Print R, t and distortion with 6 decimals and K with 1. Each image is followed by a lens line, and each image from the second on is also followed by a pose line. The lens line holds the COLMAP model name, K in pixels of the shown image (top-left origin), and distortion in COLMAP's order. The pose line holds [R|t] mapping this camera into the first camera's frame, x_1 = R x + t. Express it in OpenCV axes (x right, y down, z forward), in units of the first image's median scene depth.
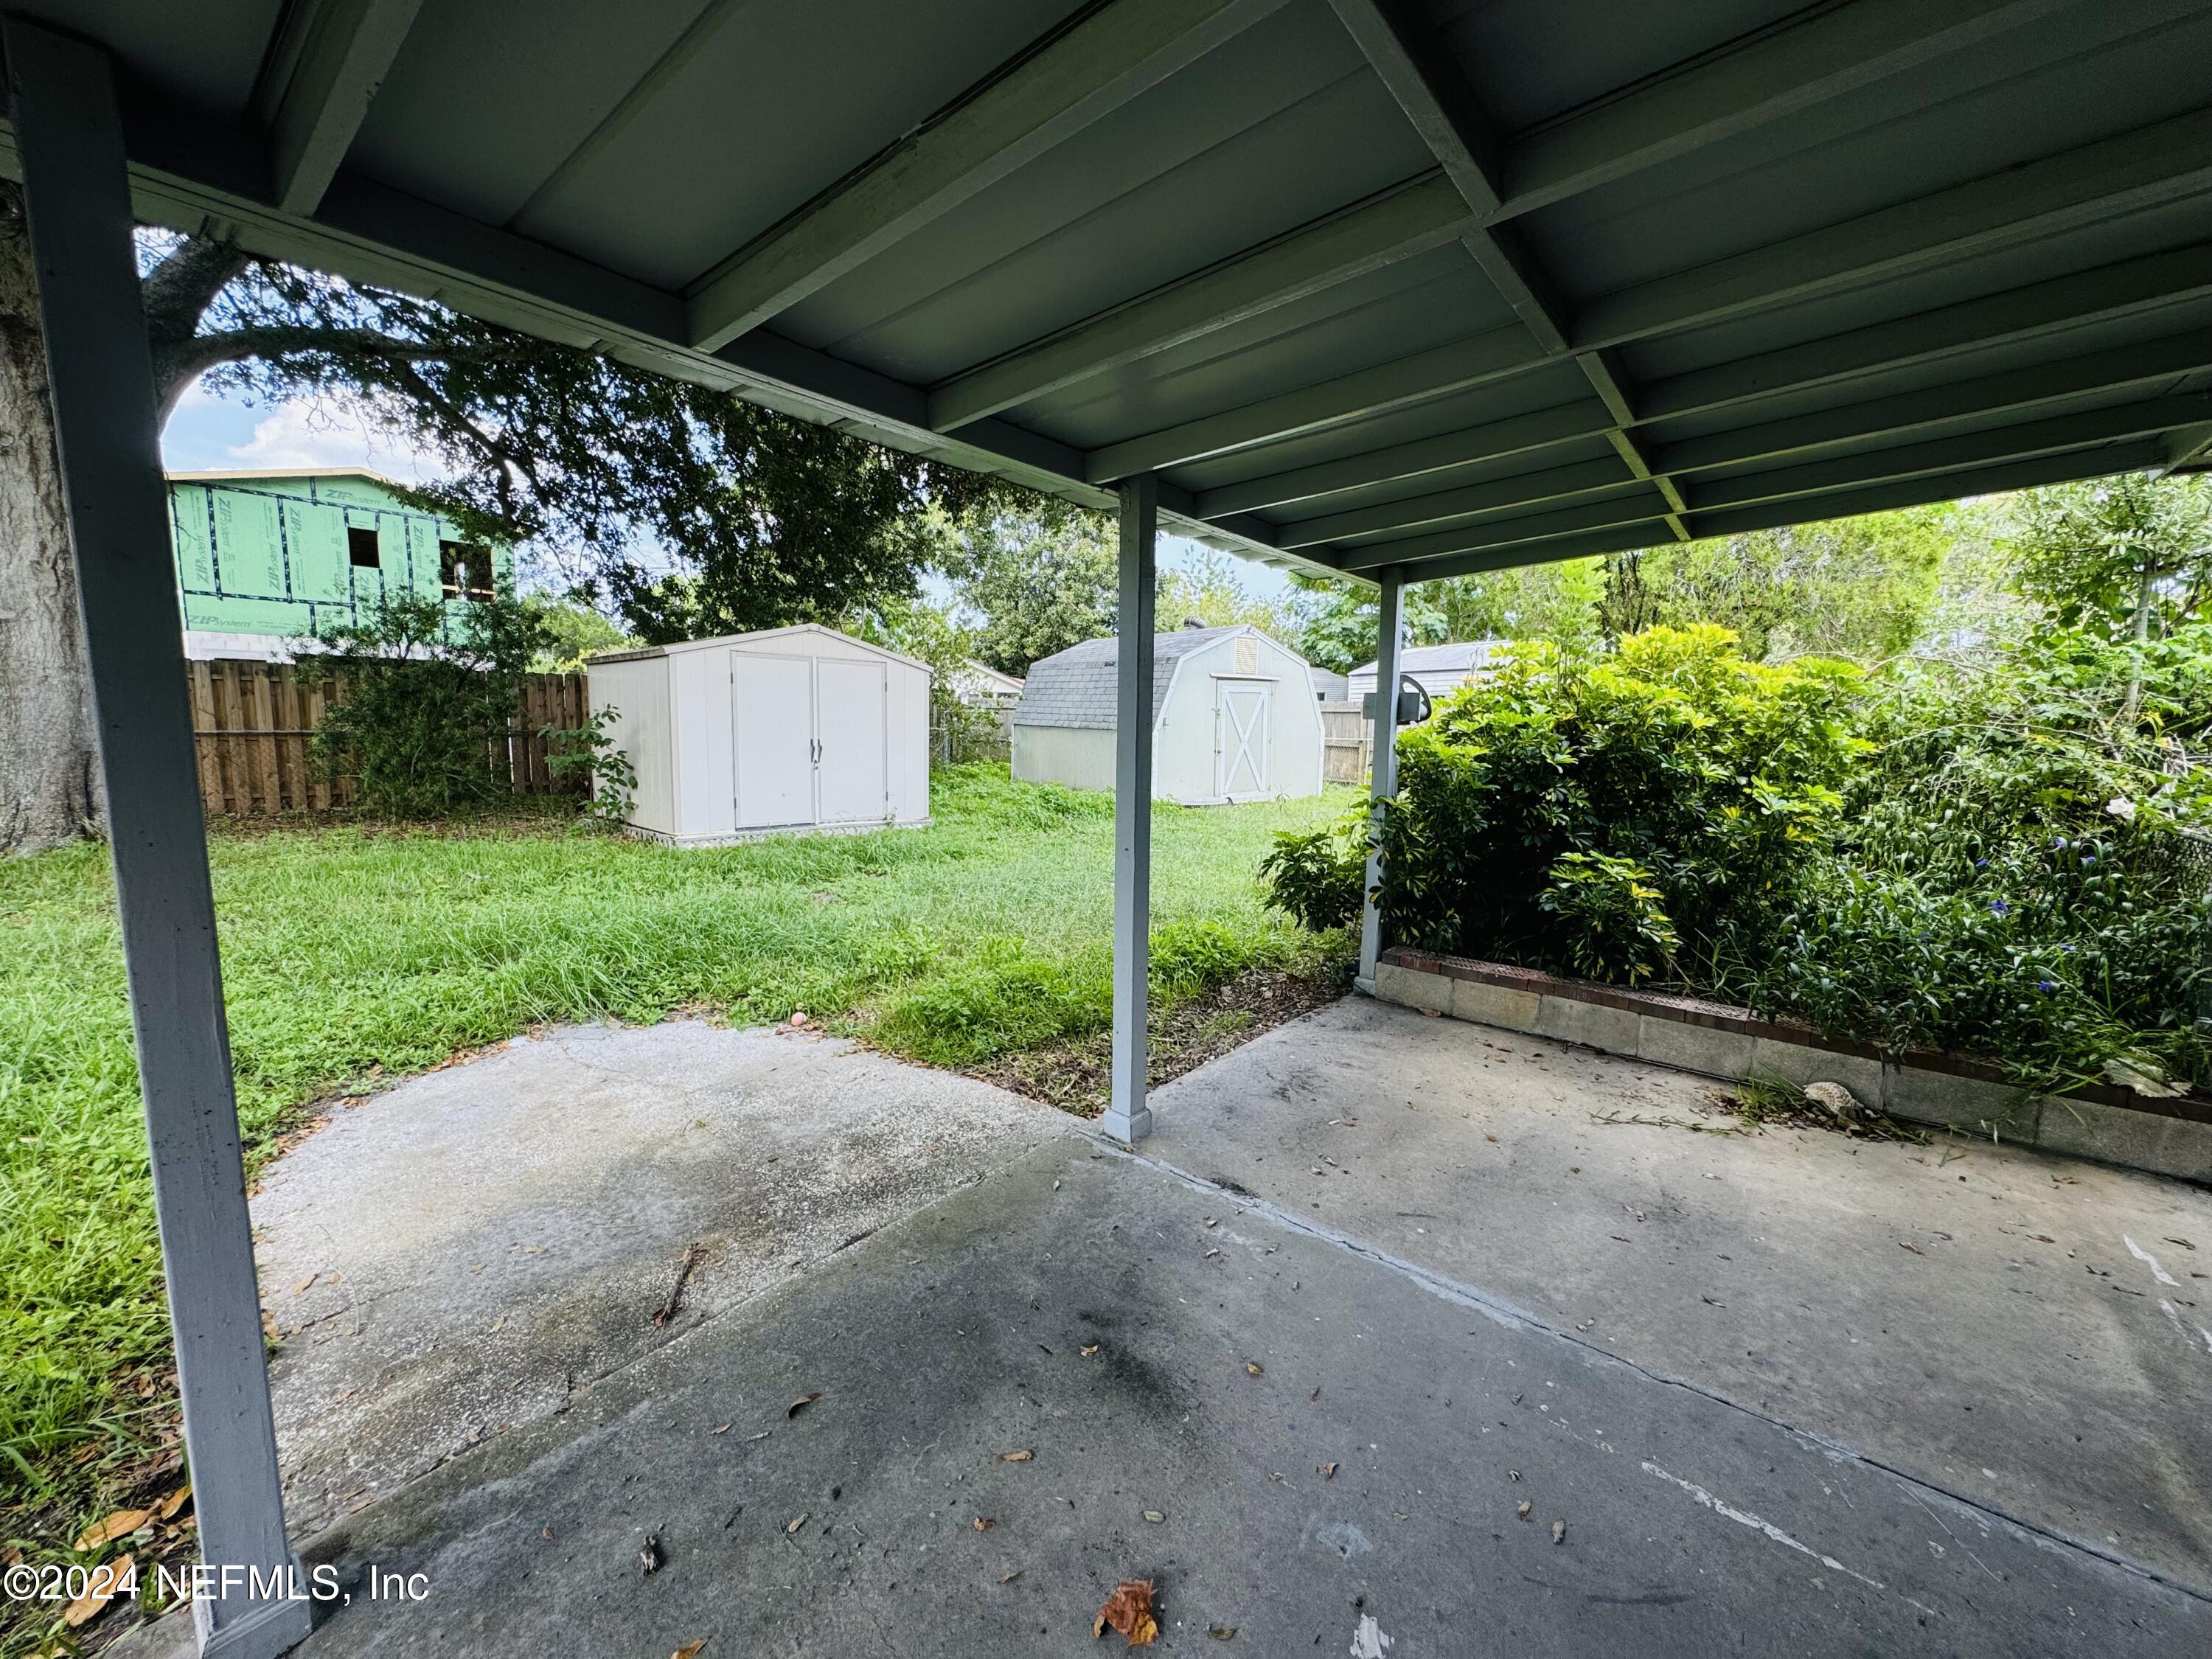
lens RADIAL K [[884.2, 0, 1106.0], [0, 884.2, 829.5], [0, 0, 1]] dist [-0.001531, 0.000003]
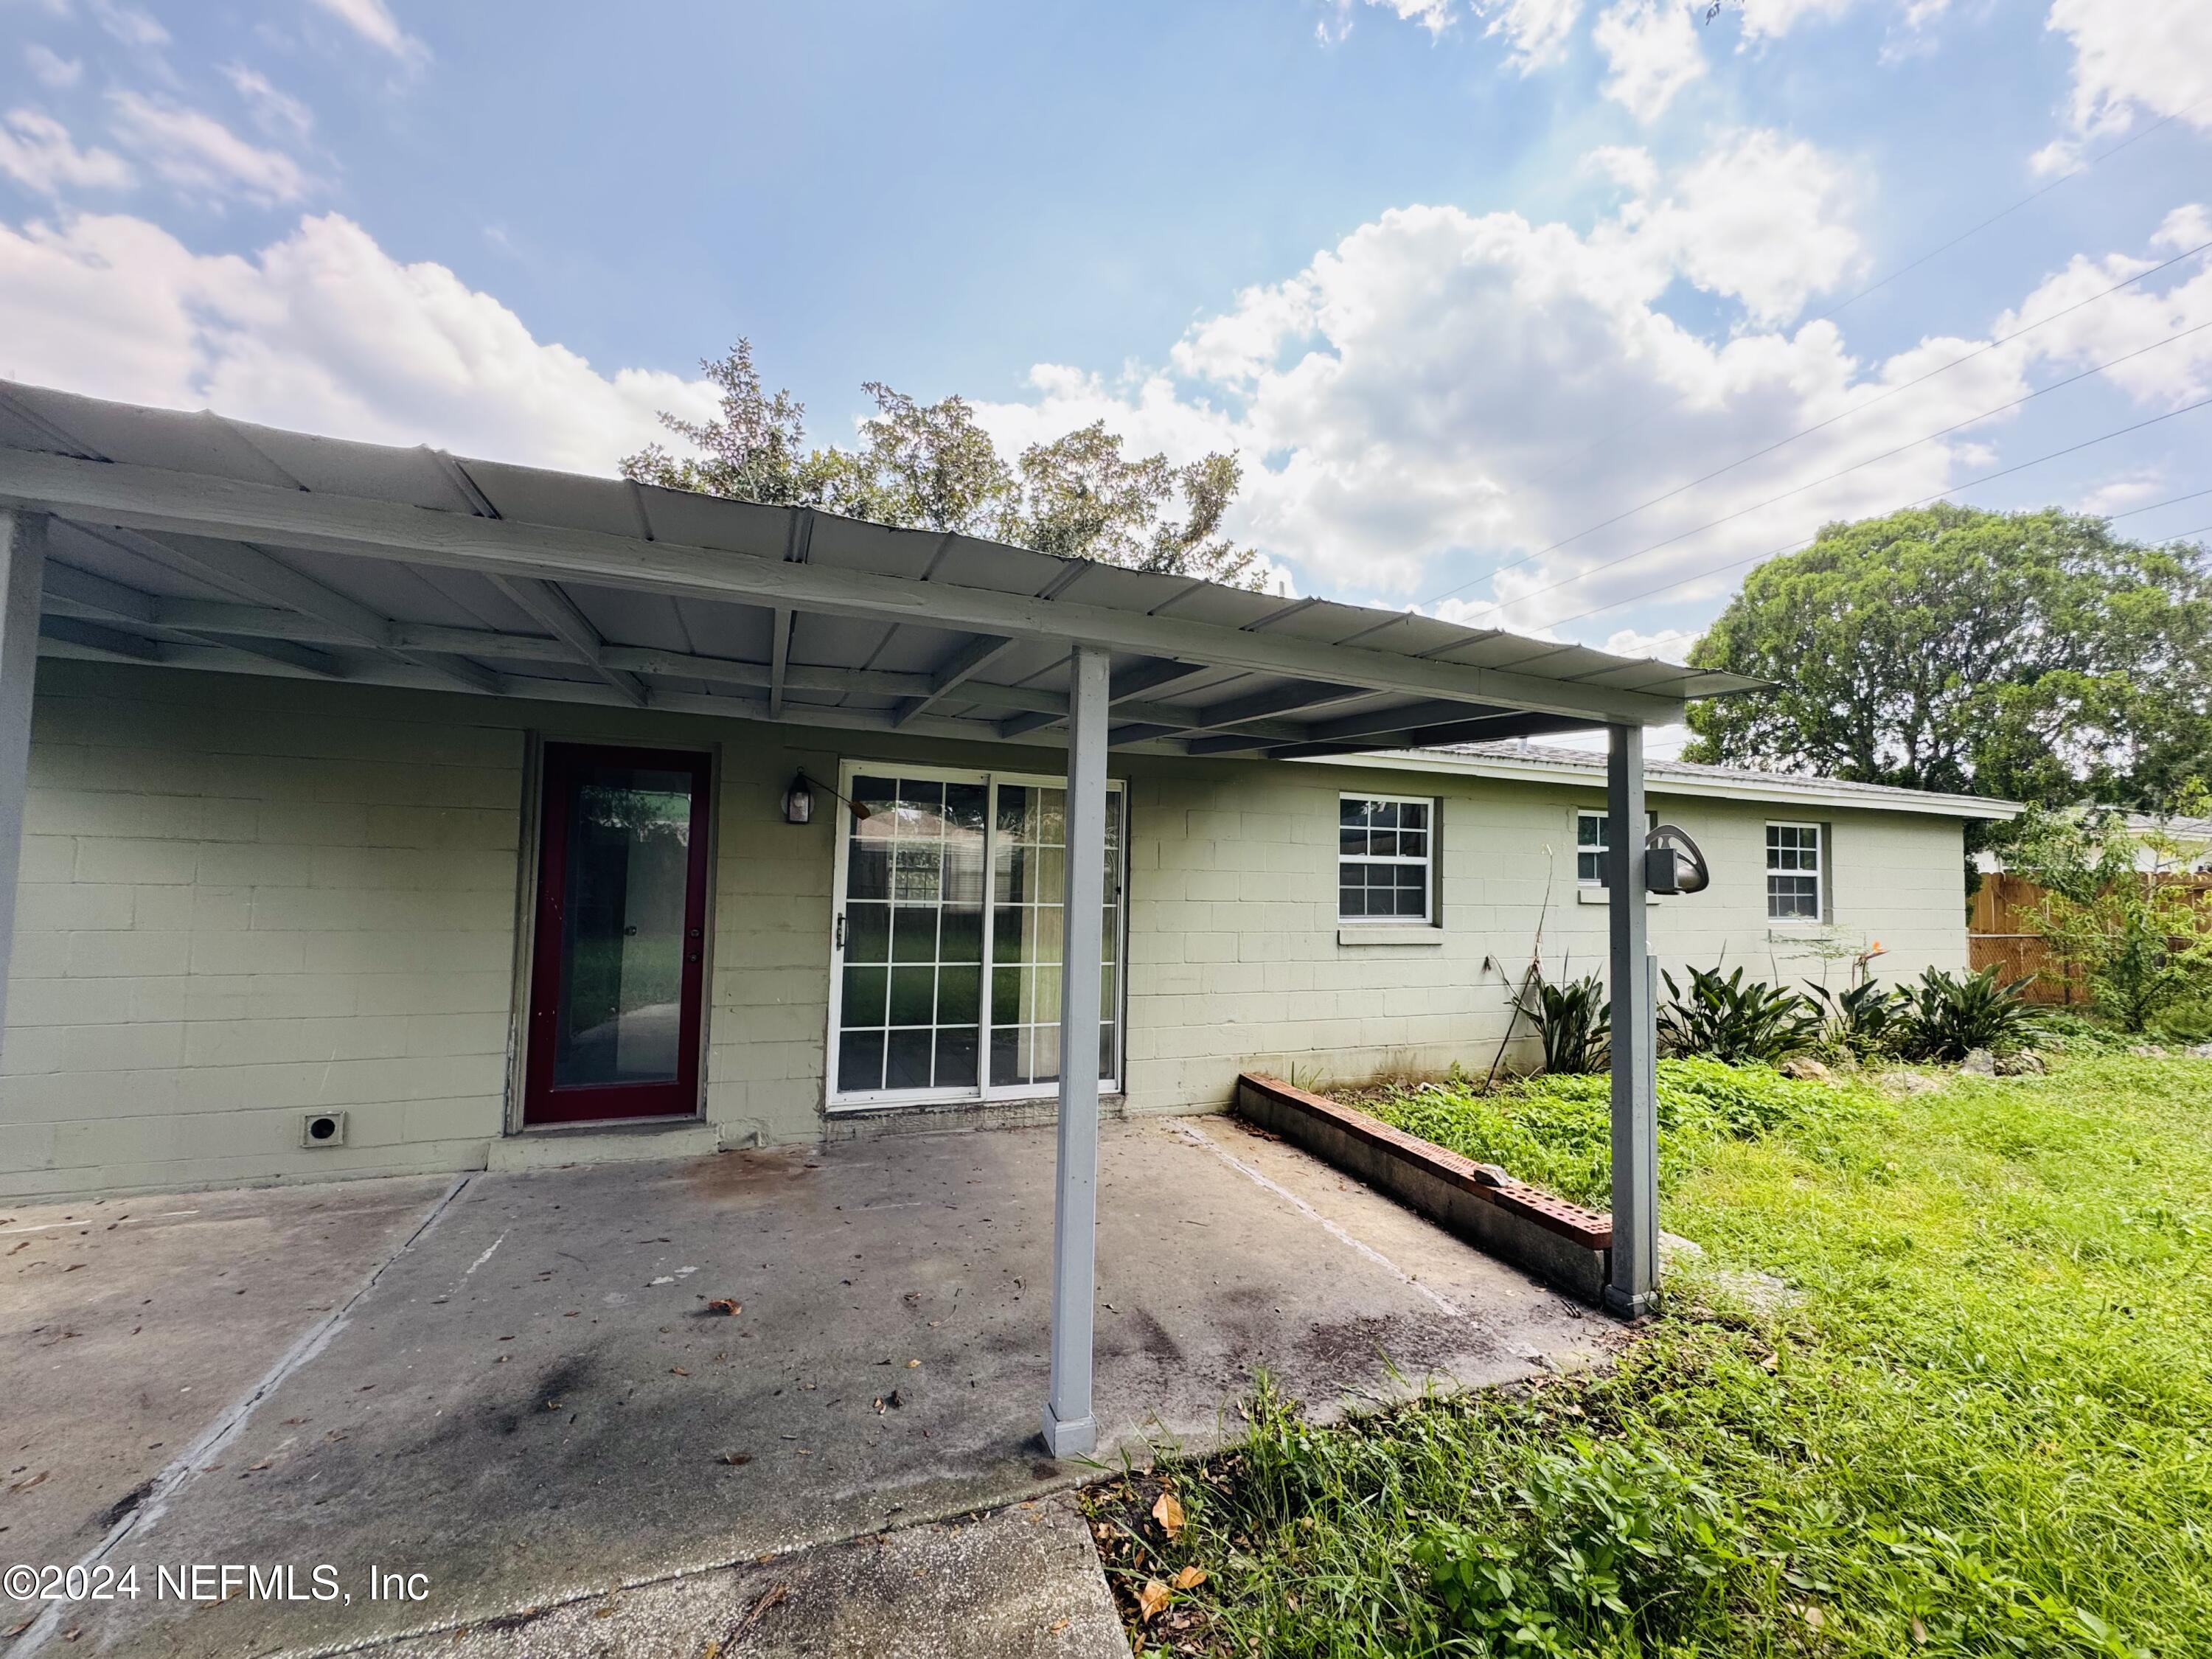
lens RADIAL K [[885.9, 0, 1106.0], [0, 885.9, 829.5], [0, 0, 1]] dist [-0.001836, 0.000474]
pose [[-0.869685, -0.009172, 0.493521, -0.238269], [0.023835, 0.997881, 0.060547, -0.048451], [-0.493031, 0.064420, -0.867624, 0.304645]]
